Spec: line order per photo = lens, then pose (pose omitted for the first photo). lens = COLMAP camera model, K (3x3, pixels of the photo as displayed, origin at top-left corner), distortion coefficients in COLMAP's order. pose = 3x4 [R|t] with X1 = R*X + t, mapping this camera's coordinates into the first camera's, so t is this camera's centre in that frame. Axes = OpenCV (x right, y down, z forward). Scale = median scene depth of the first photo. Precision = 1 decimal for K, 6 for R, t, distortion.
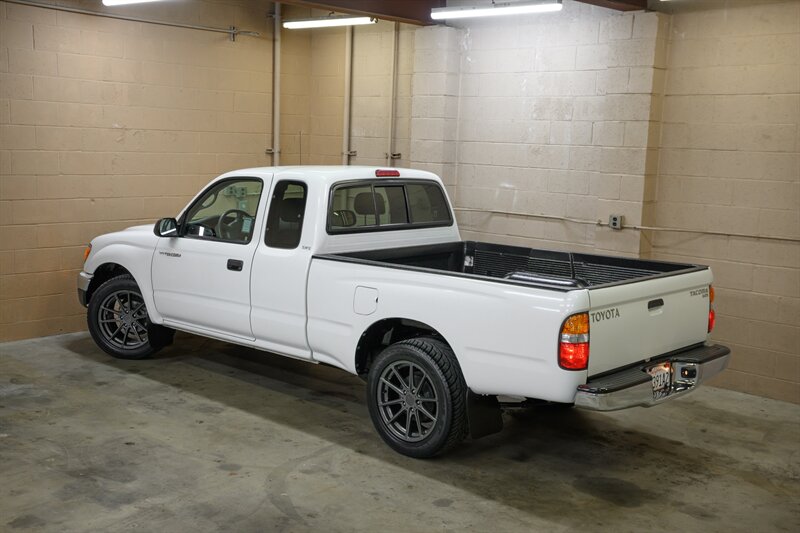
lens RADIAL K [[933.1, 0, 400.0], [0, 933.1, 266.5], [0, 0, 1]] dist [0.101143, 0.038372]
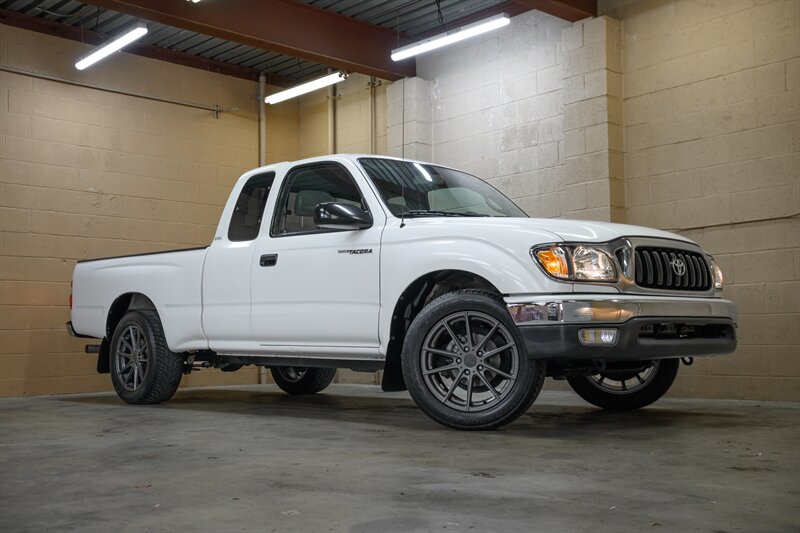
lens RADIAL K [[907.8, 0, 400.0], [0, 907.8, 266.5], [0, 0, 1]] dist [0.081491, 0.045056]
pose [[0.995149, -0.054565, -0.081860, 0.122693], [0.035054, 0.974144, -0.223193, 0.190805], [0.091922, 0.219240, 0.971331, 0.108215]]
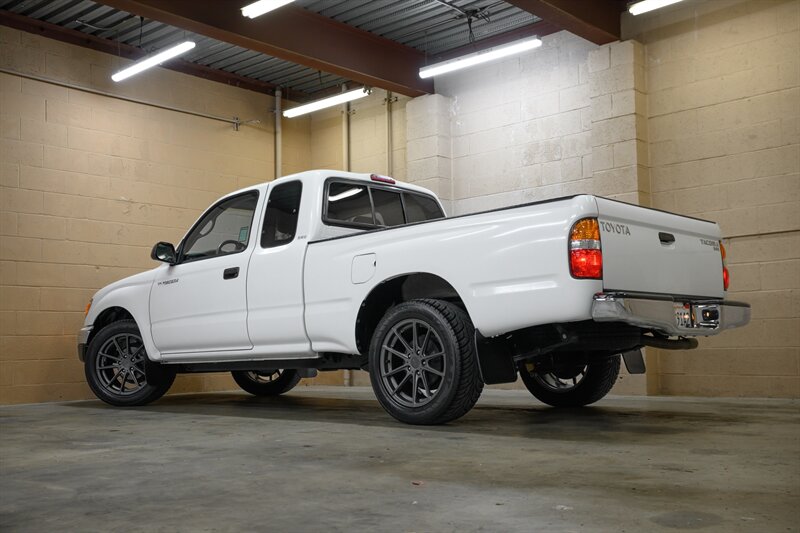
lens RADIAL K [[863.6, 0, 400.0], [0, 863.6, 266.5], [0, 0, 1]] dist [0.071577, -0.000345]
pose [[0.998583, -0.053185, -0.002090, 0.001886], [0.051284, 0.971914, -0.229680, 0.186355], [0.014247, 0.229247, 0.973264, 0.106594]]
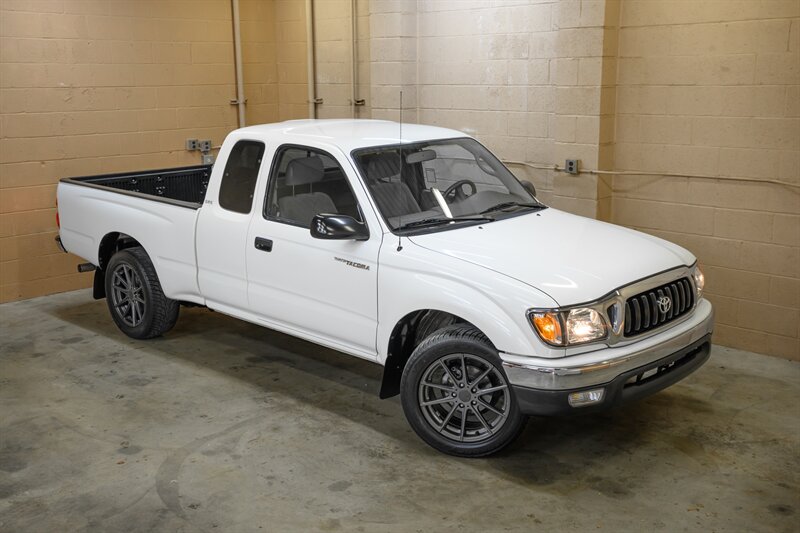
lens RADIAL K [[907.8, 0, 400.0], [0, 907.8, 266.5], [0, 0, 1]] dist [0.081491, 0.045056]
pose [[0.997709, -0.034194, -0.058379, 0.111144], [0.038409, 0.996616, 0.072677, -0.021417], [0.055697, -0.074753, 0.995645, 0.072802]]
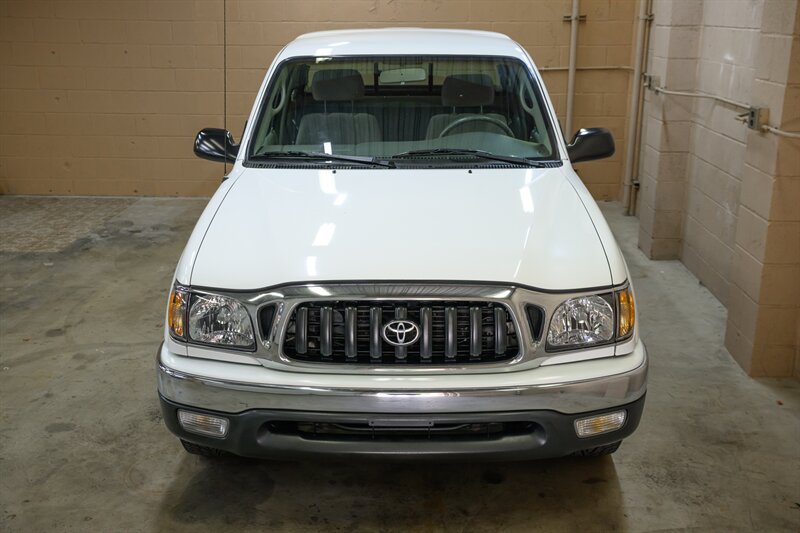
lens RADIAL K [[880.1, 0, 400.0], [0, 880.1, 266.5], [0, 0, 1]] dist [0.072800, 0.004246]
pose [[0.646309, 0.181959, -0.741064, 0.539370], [-0.084426, 0.982243, 0.167546, -0.033142], [0.758391, -0.045722, 0.650194, 0.480066]]
